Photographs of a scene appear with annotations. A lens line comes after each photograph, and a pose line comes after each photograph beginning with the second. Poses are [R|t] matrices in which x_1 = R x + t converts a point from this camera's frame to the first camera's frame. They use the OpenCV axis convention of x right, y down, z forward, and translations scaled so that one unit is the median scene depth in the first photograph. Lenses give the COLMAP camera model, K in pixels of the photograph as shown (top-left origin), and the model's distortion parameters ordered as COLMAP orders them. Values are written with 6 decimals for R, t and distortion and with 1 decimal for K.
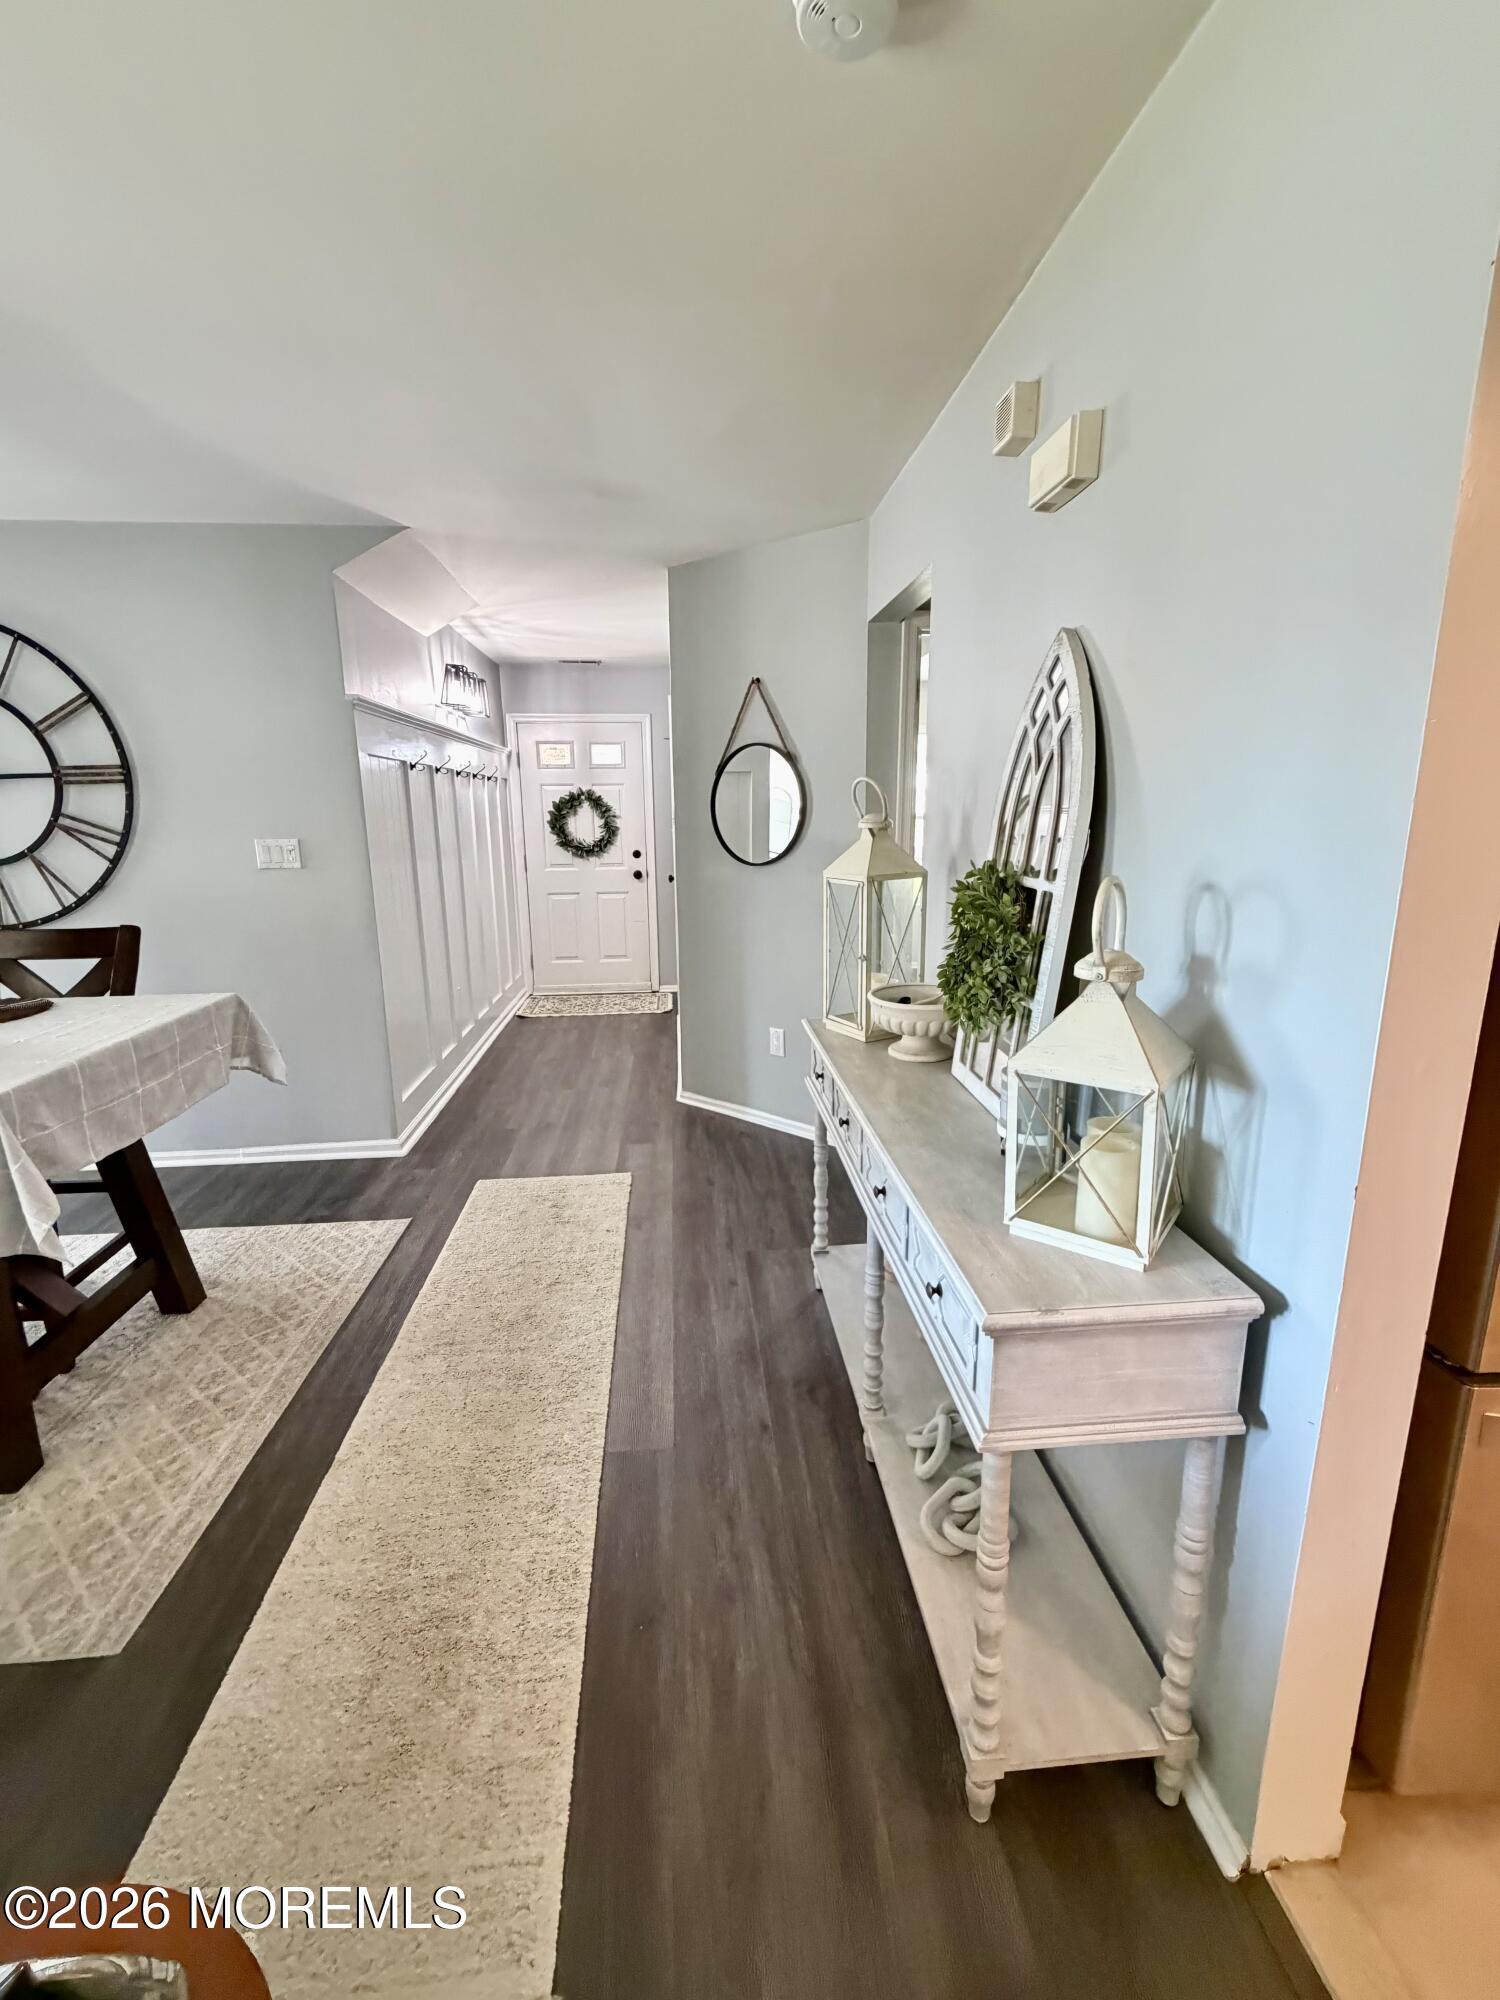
lens RADIAL K [[863.1, 0, 749.1], [0, 863.1, 995.5], [0, 0, 1]] dist [0.000063, 0.000100]
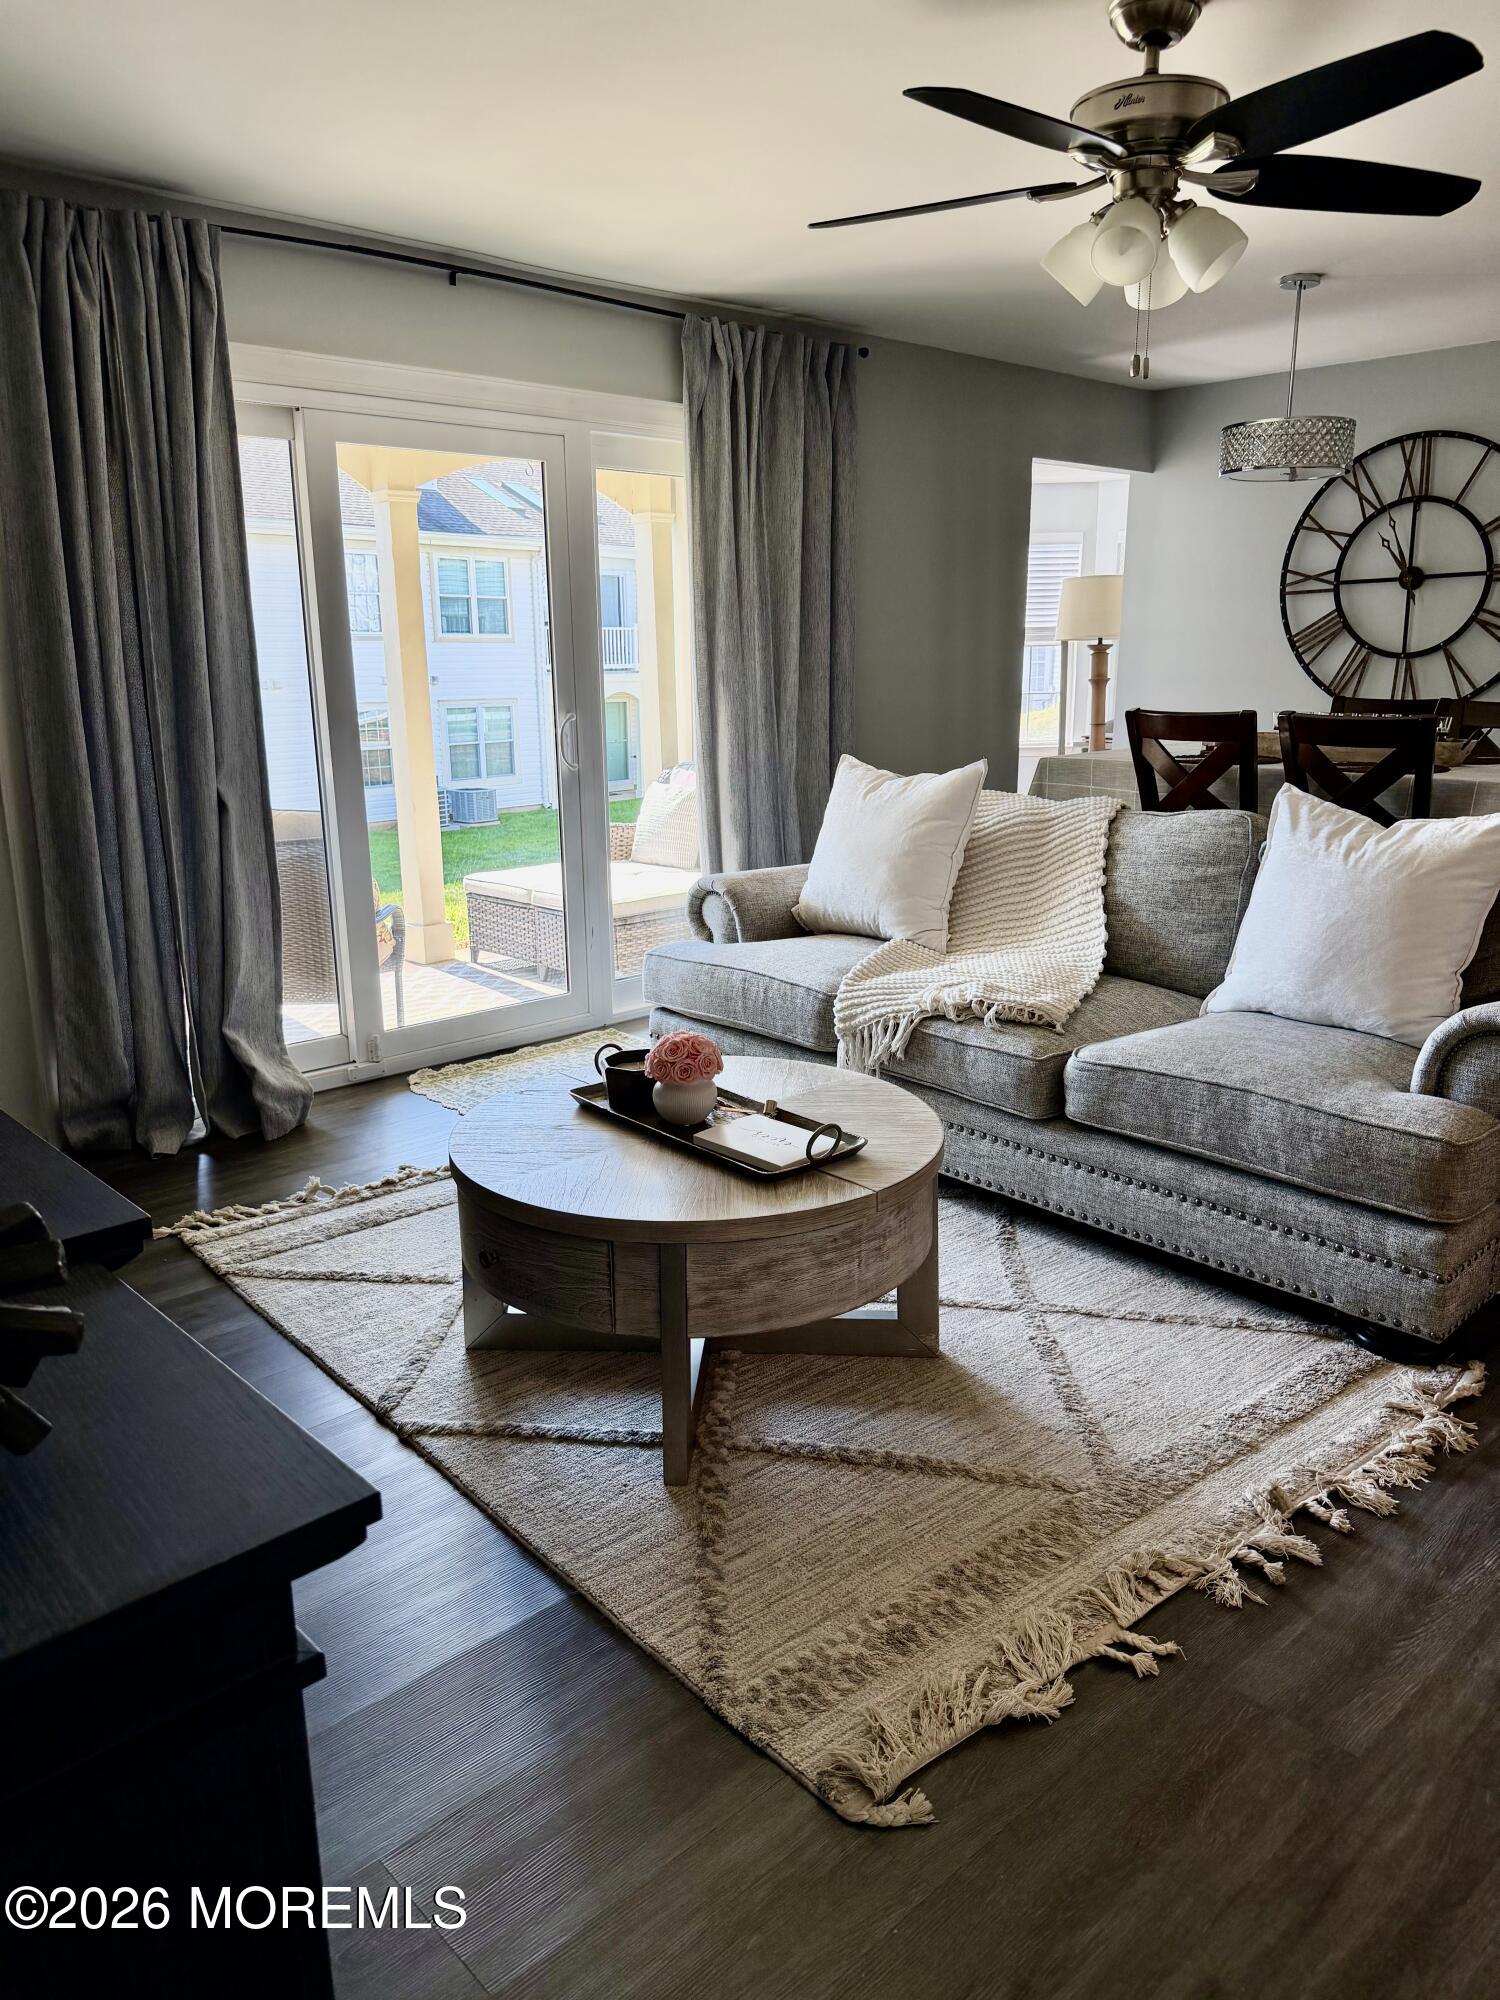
lens RADIAL K [[1395.9, 0, 741.0], [0, 1395.9, 1002.8], [0, 0, 1]] dist [0.078405, -0.091193]
pose [[0.609810, 0.200232, -0.766837, 0.051455], [-0.167830, 0.978242, 0.121969, 0.116001], [0.774574, 0.054320, 0.630146, -0.445470]]
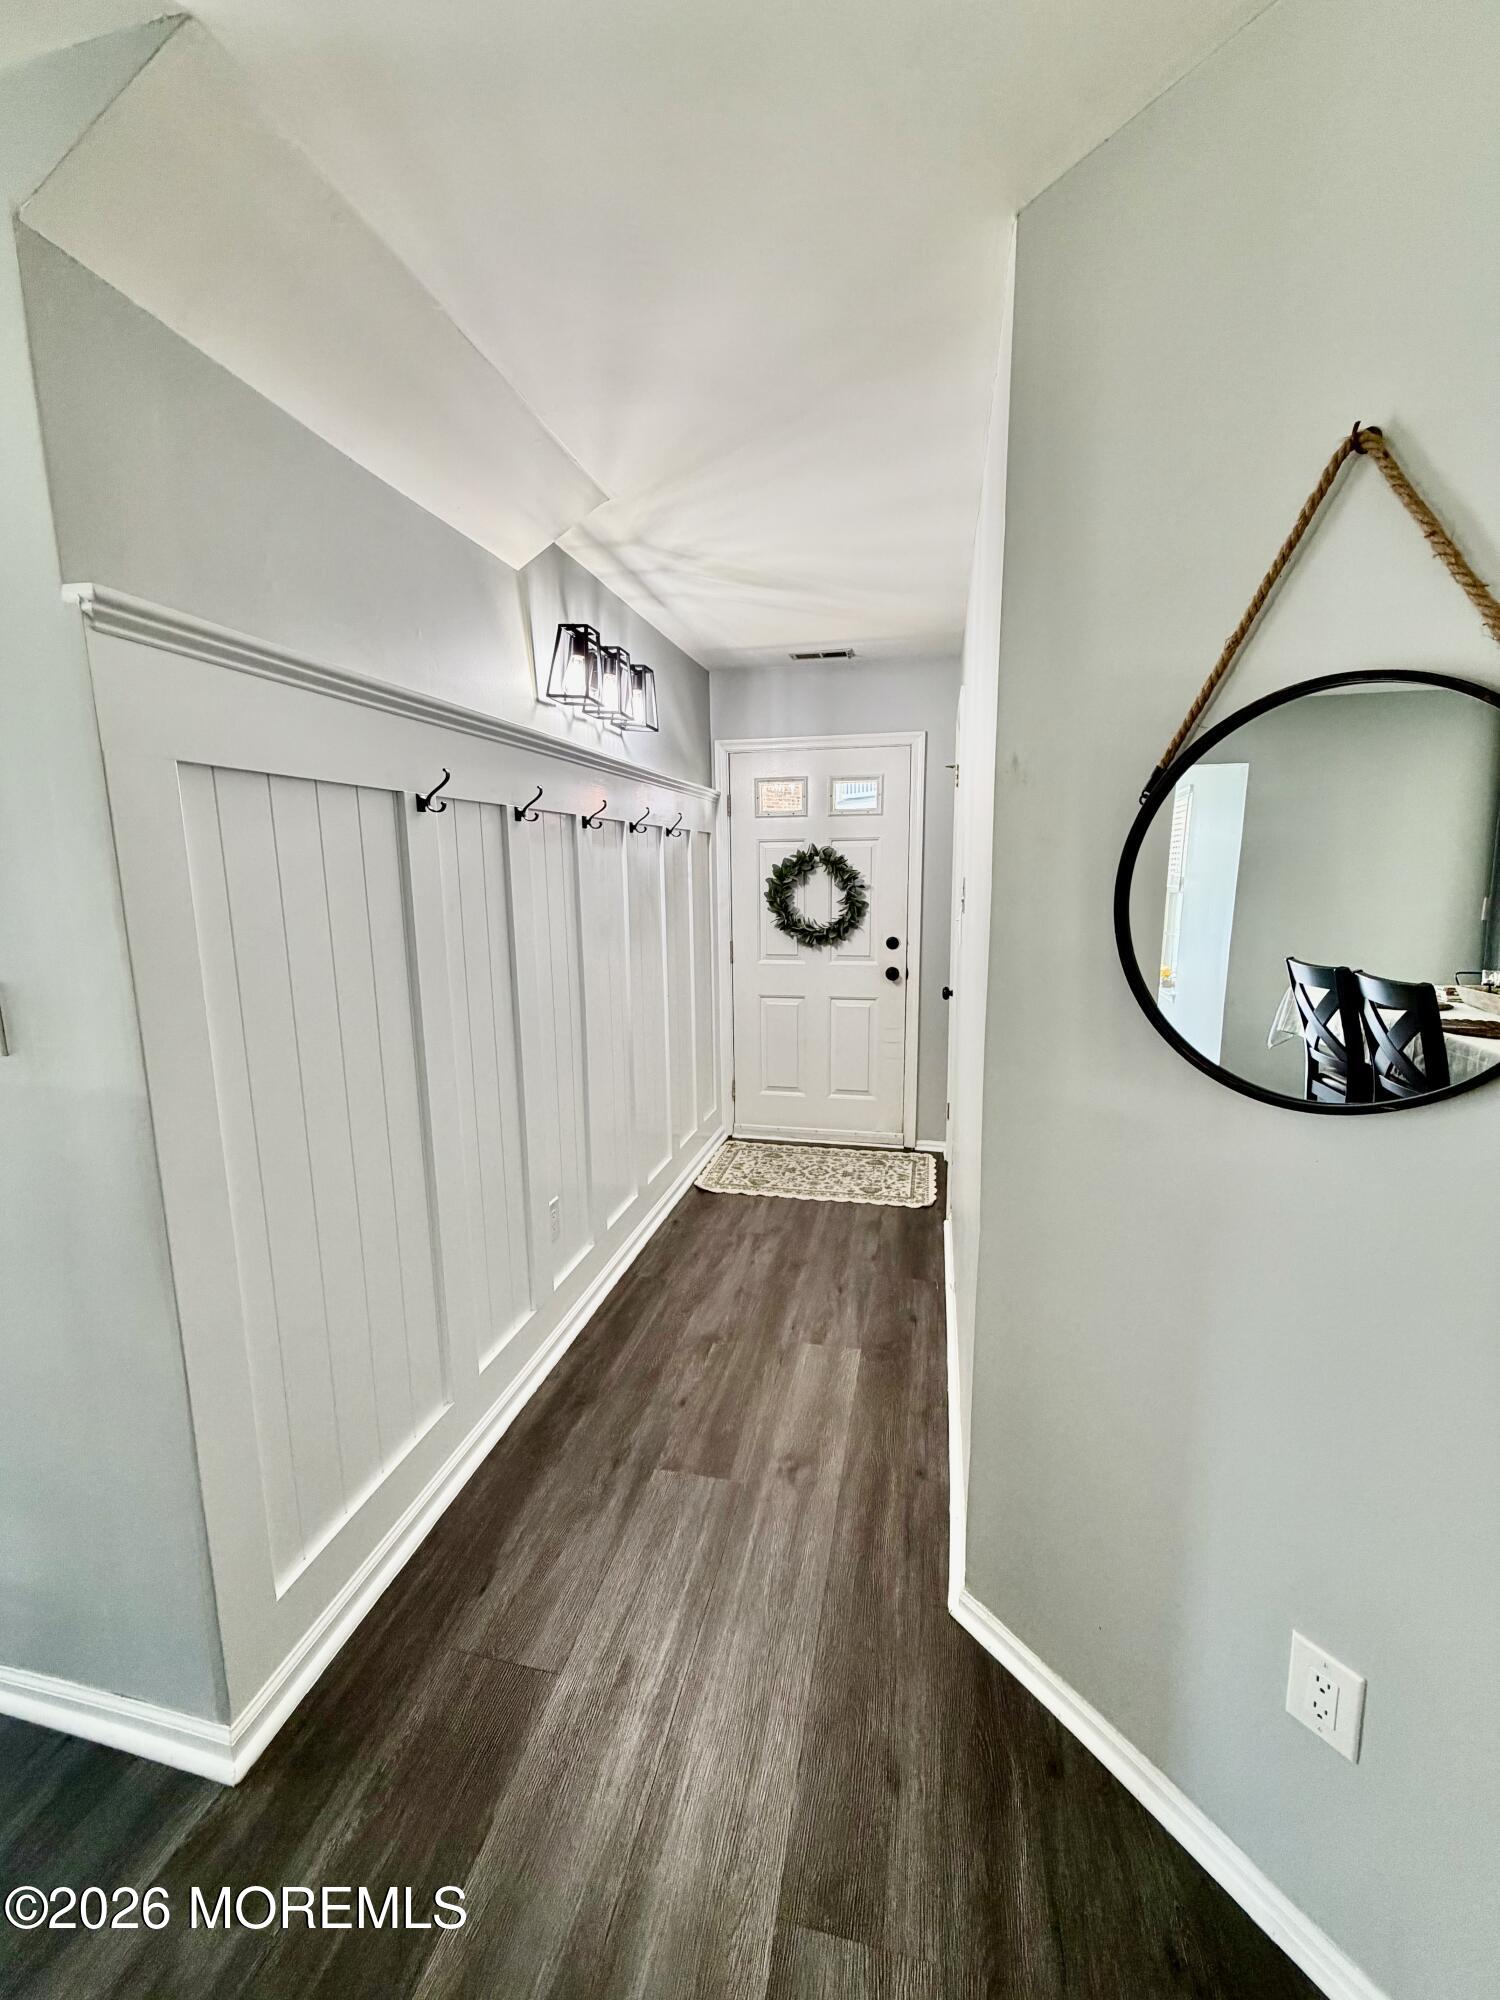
lens RADIAL K [[795.0, 0, 748.1], [0, 795.0, 996.6], [0, 0, 1]] dist [-0.001174, -0.000388]
pose [[0.951333, 0.048796, -0.304279, -0.053962], [-0.063958, 0.997148, -0.040057, -0.102737], [0.301456, 0.057568, 0.951741, 0.436698]]
